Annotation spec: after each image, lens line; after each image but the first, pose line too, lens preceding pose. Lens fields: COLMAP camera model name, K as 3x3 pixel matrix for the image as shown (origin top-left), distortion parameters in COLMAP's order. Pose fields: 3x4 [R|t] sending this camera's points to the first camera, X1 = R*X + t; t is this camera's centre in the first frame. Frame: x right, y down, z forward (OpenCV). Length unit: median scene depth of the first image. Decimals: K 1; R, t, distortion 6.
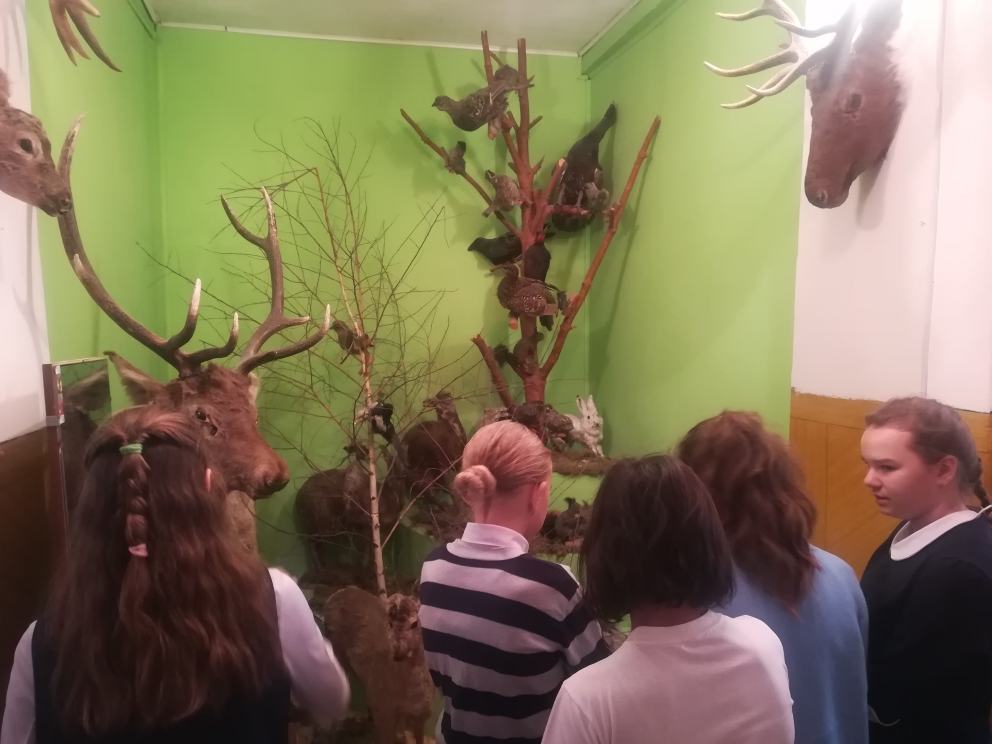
lens RADIAL K [[774.2, 0, 495.5], [0, 774.2, 374.1], [0, 0, 1]] dist [0.018110, -0.010822]
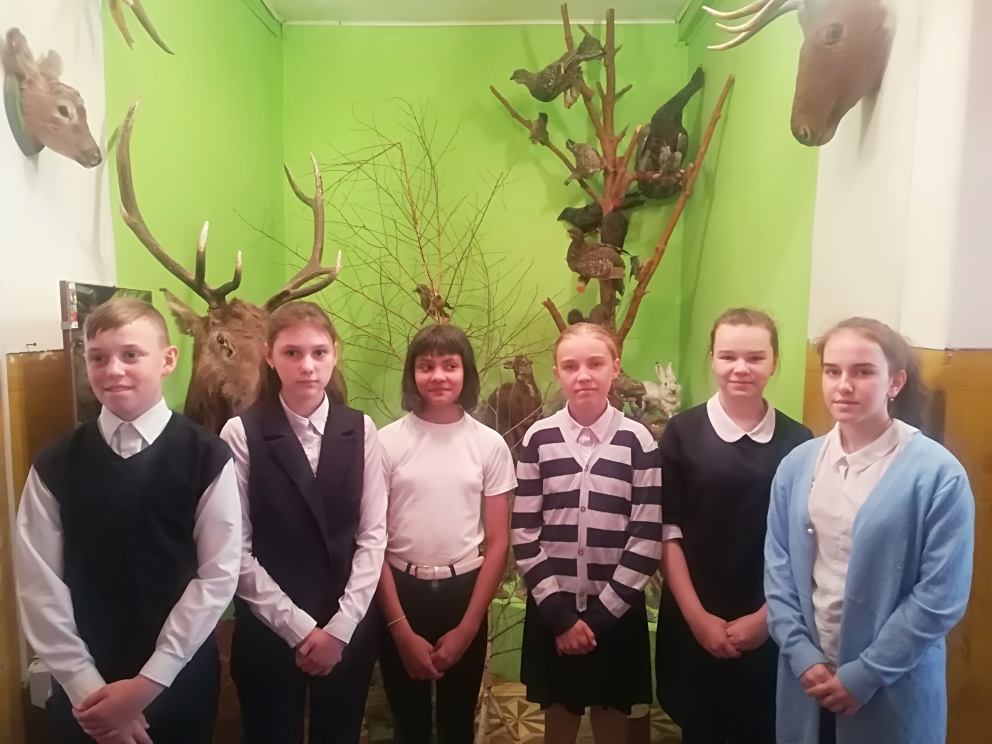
lens RADIAL K [[774.2, 0, 498.5], [0, 774.2, 370.6], [0, 0, 1]] dist [0.018110, -0.010822]
pose [[0.968098, 0.029752, -0.248798, 0.168906], [-0.029280, 0.999556, 0.005600, 0.041572], [0.248854, 0.001863, 0.968539, -0.020491]]
